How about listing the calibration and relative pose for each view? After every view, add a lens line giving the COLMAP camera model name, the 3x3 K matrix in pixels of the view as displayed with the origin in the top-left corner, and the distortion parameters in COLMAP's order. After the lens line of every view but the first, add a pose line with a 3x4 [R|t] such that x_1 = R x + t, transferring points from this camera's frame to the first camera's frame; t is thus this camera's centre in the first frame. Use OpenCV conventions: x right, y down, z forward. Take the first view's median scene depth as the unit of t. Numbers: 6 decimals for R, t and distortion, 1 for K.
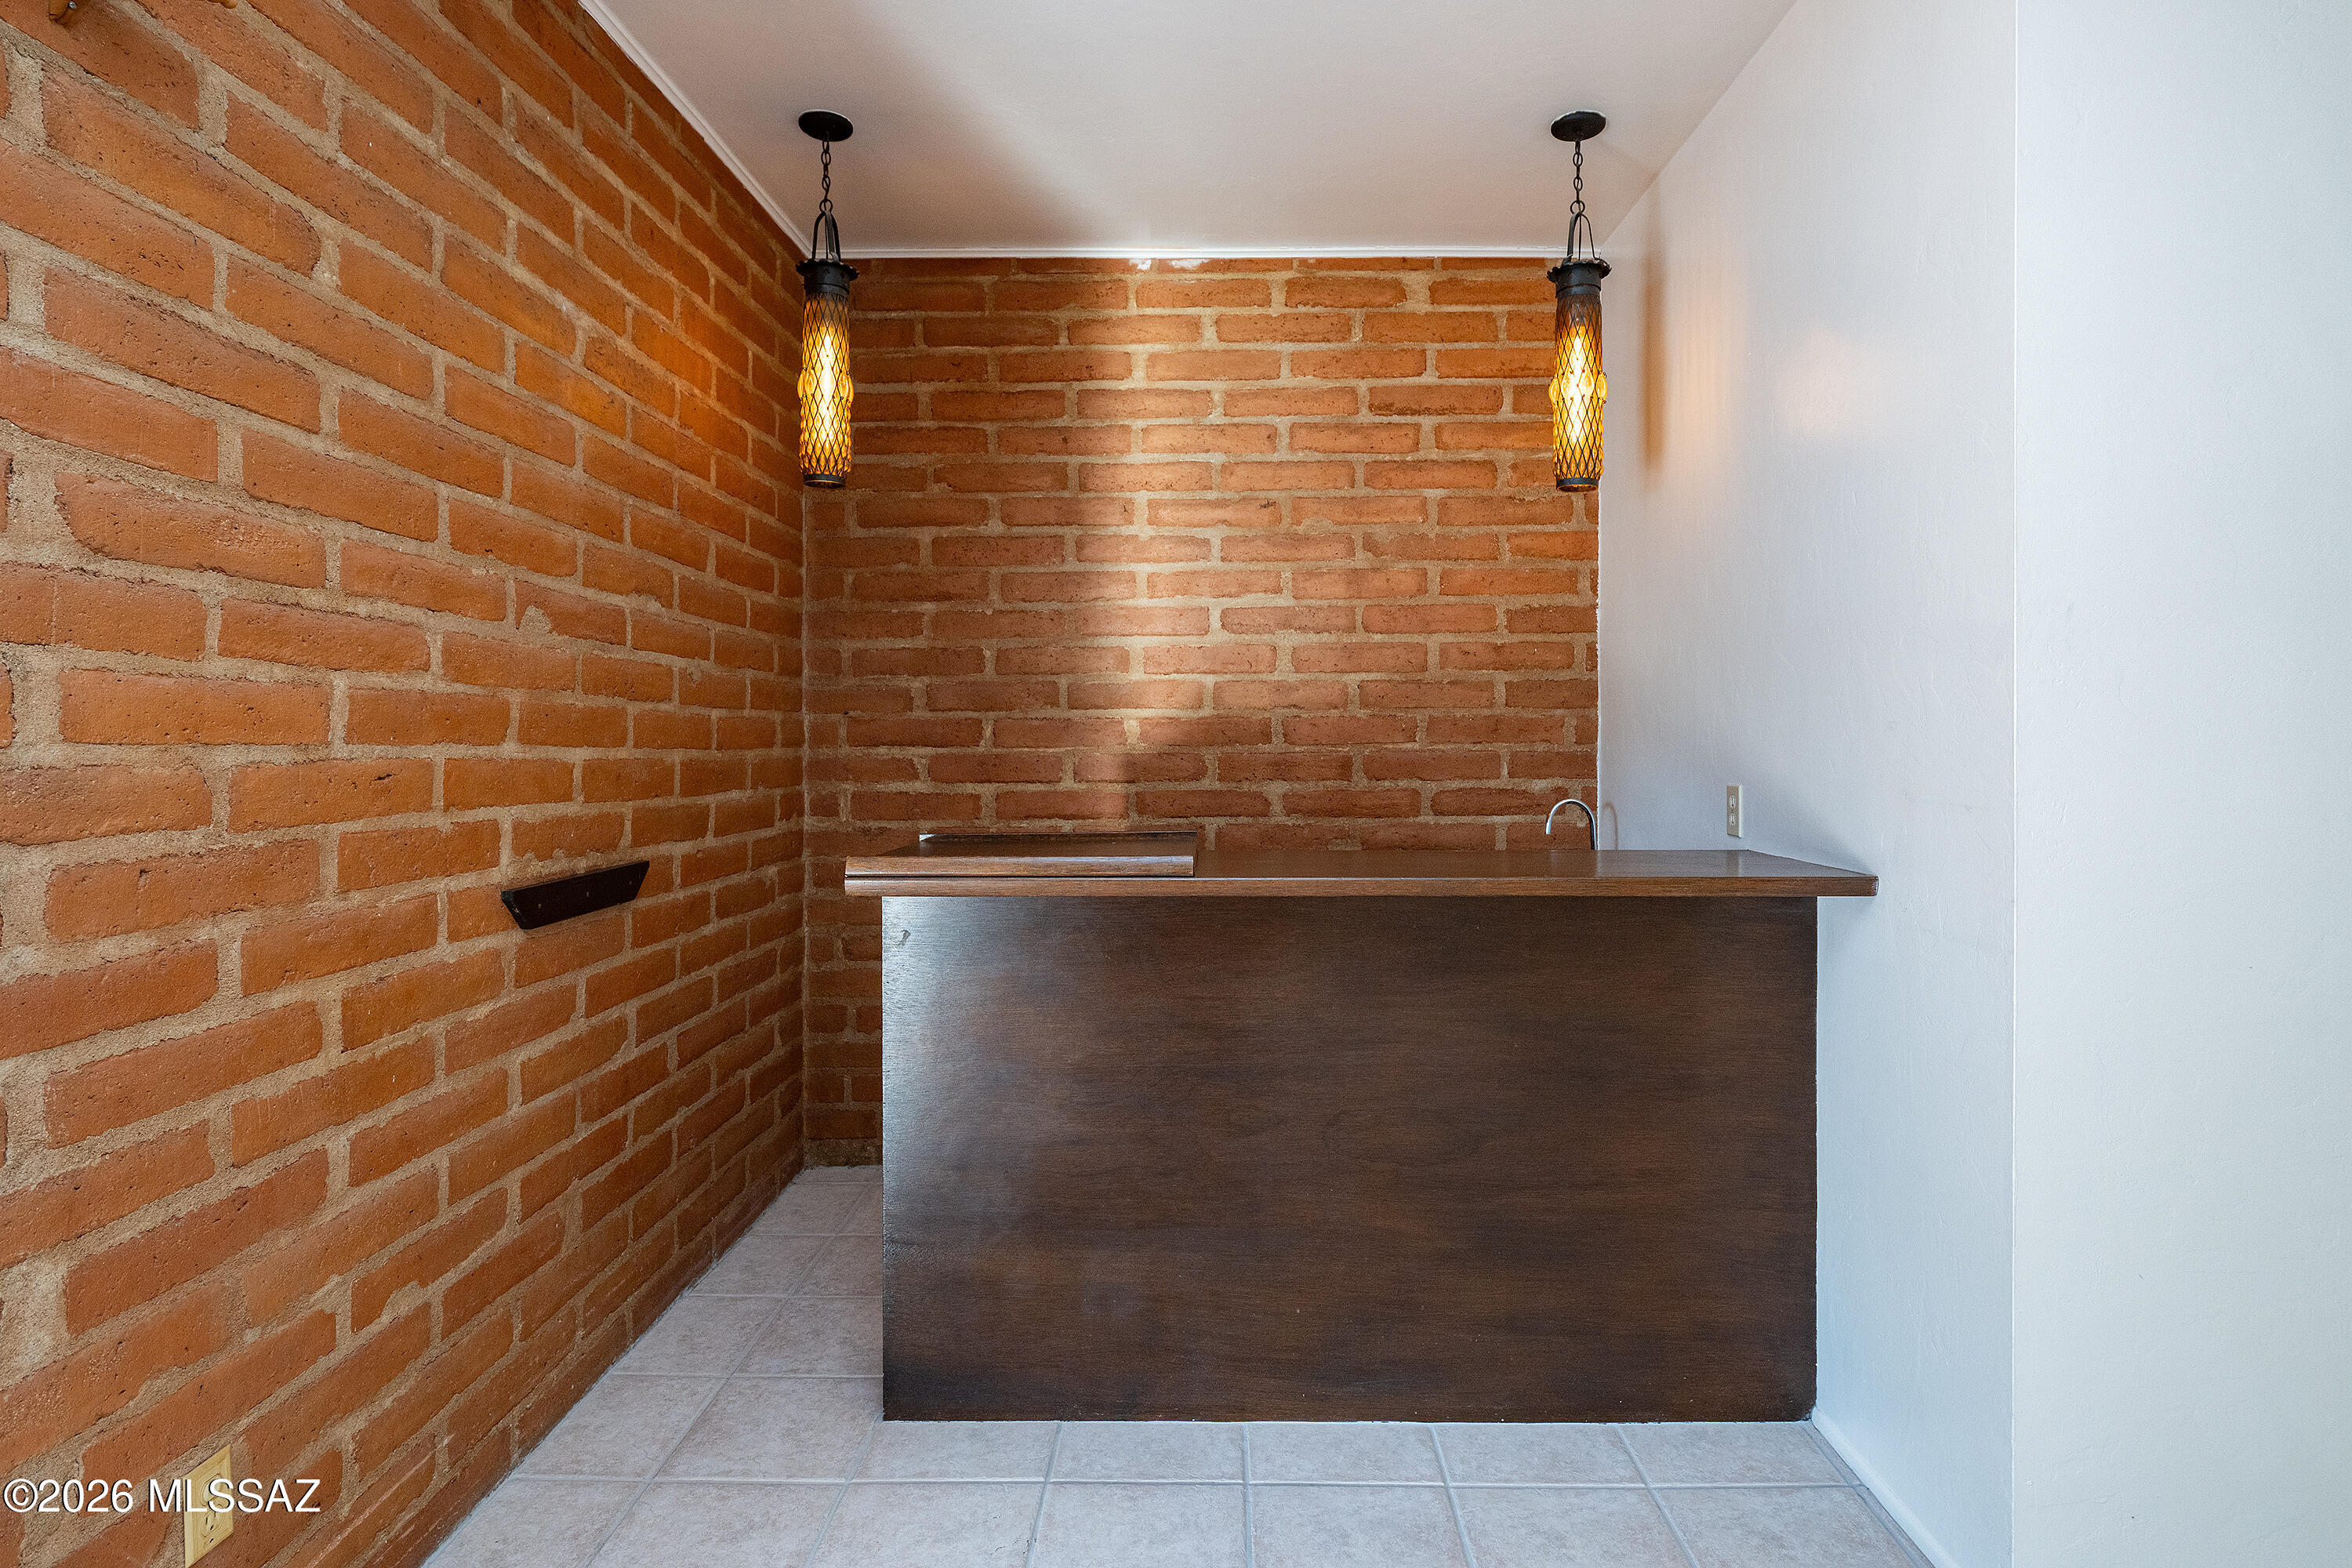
lens RADIAL K [[1236.6, 0, 1166.9], [0, 1236.6, 728.0], [0, 0, 1]] dist [-0.002448, -0.000140]
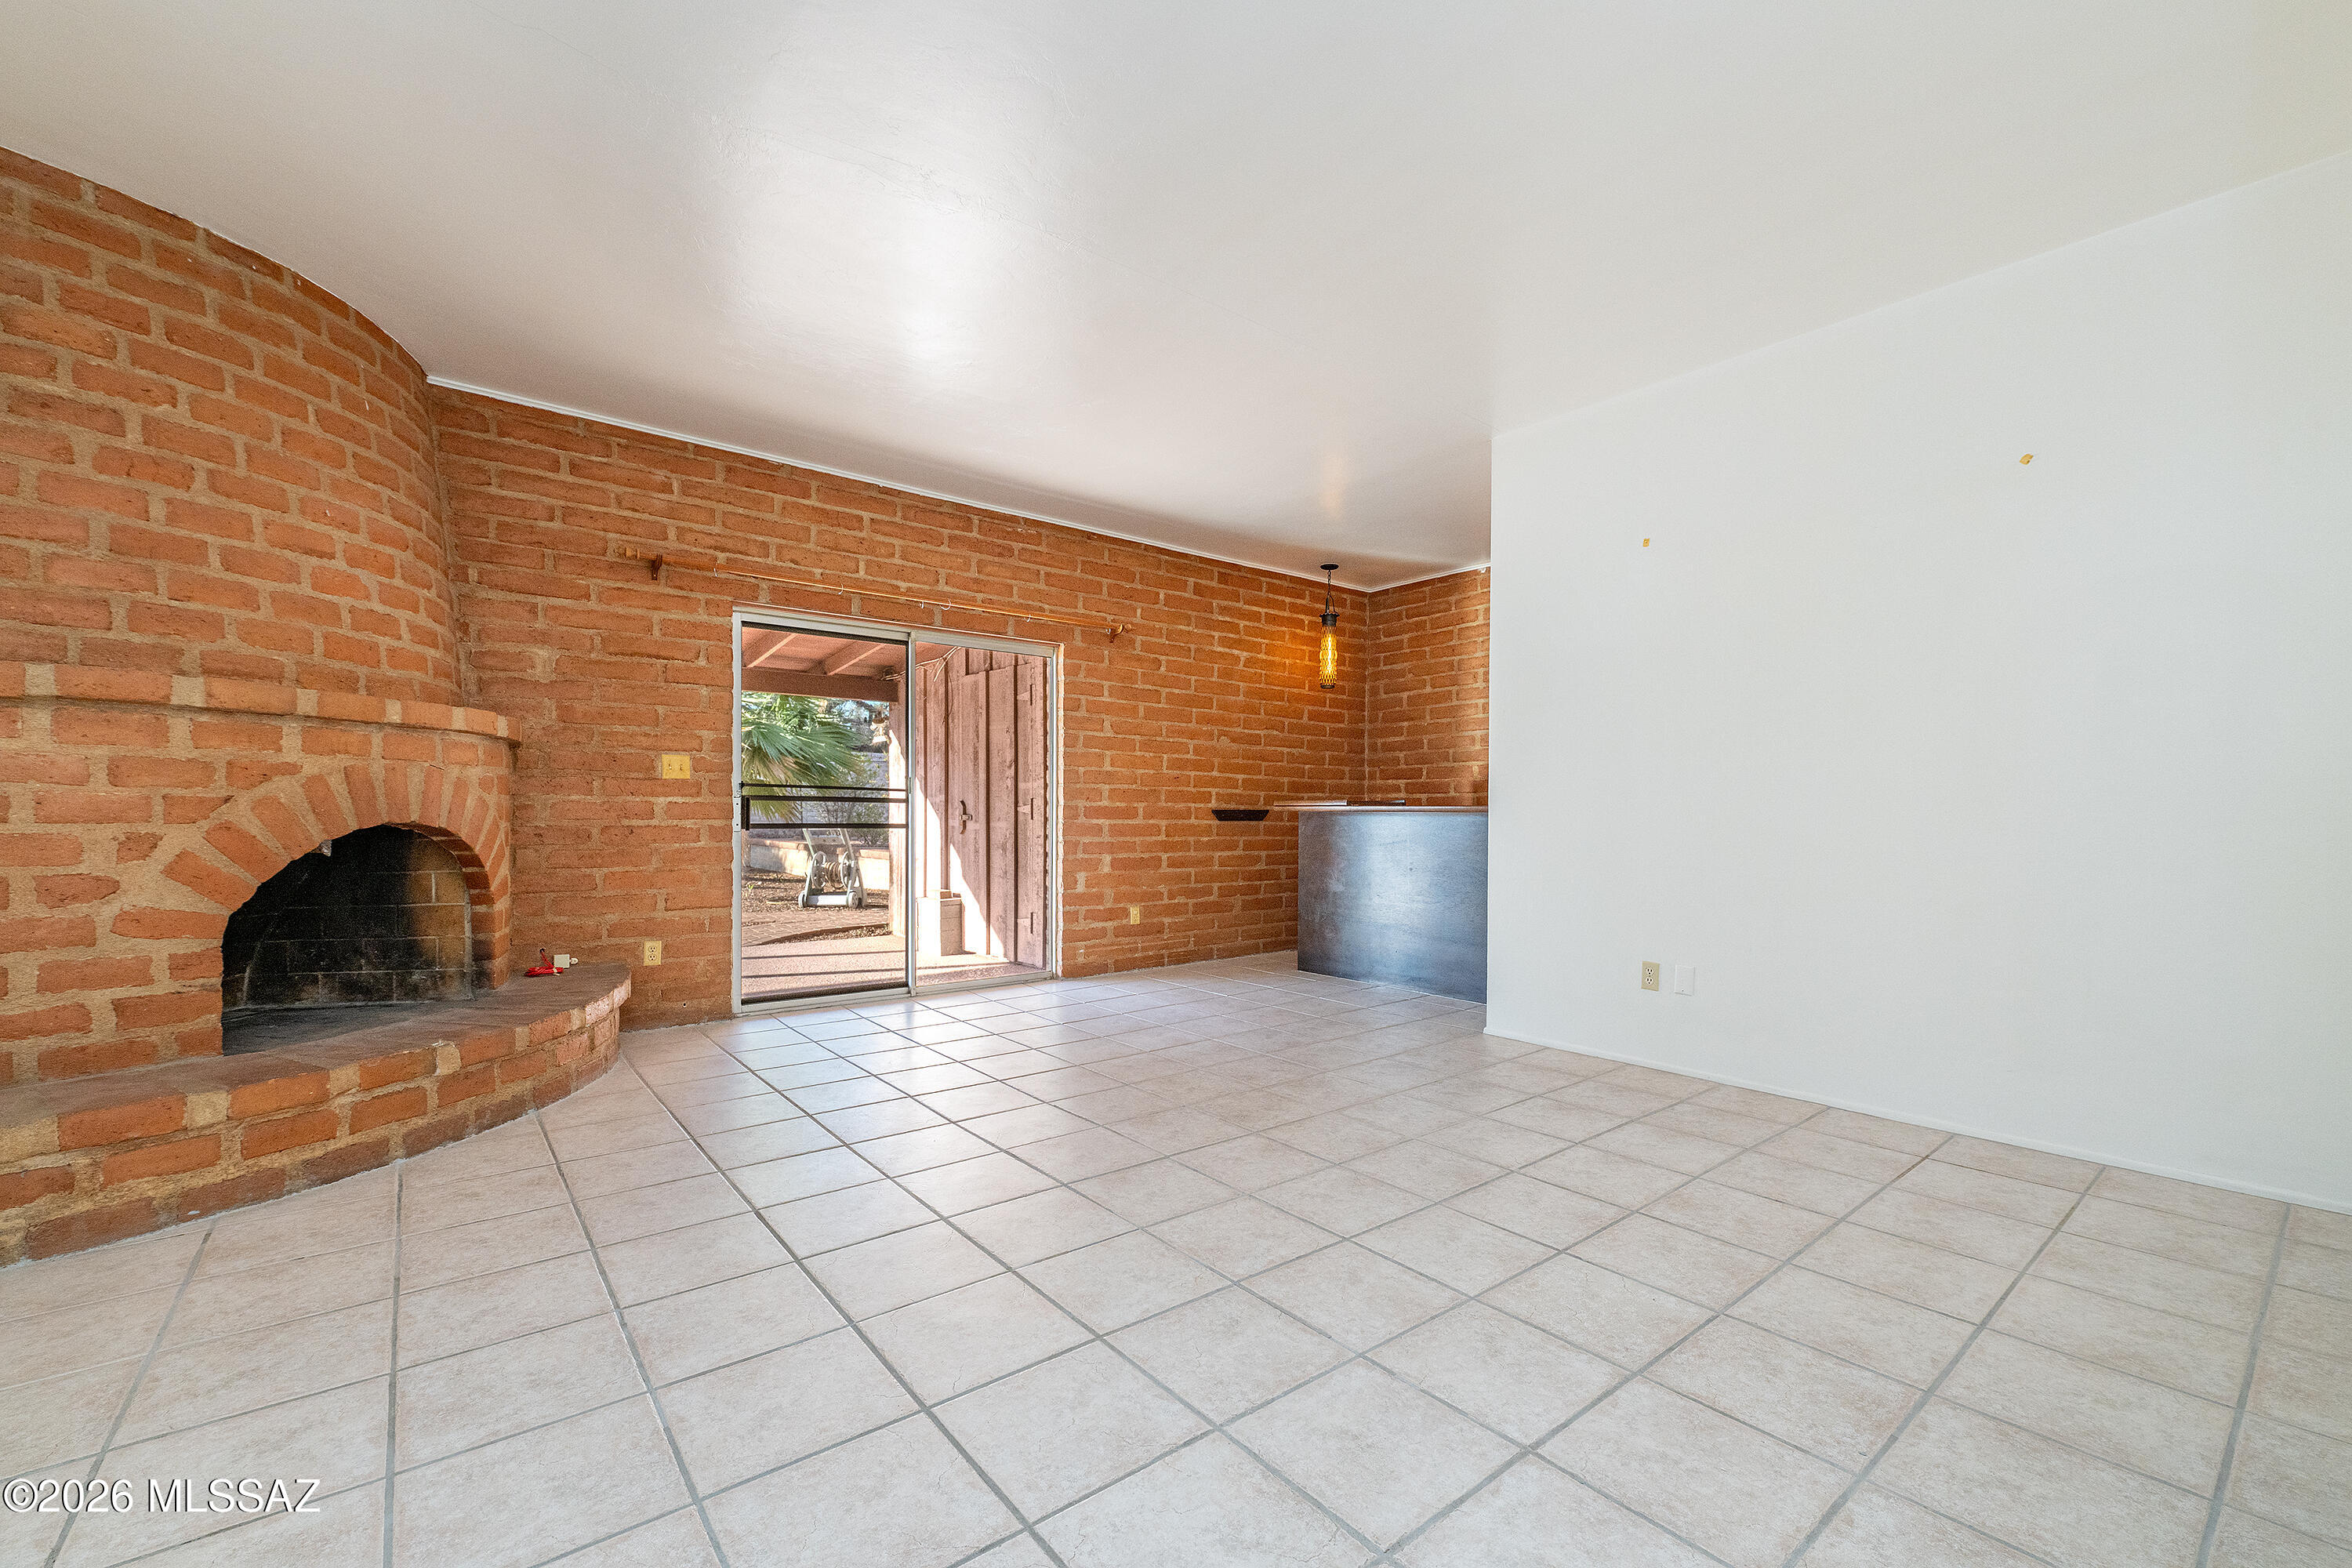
lens RADIAL K [[923.0, 0, 1184.9], [0, 923.0, 801.9], [0, 0, 1]] dist [-0.003669, -0.000148]
pose [[0.644338, -0.002084, -0.764738, 1.634135], [-0.003163, 0.999980, -0.005389, 0.124033], [0.764735, 0.005891, 0.644319, -0.942282]]
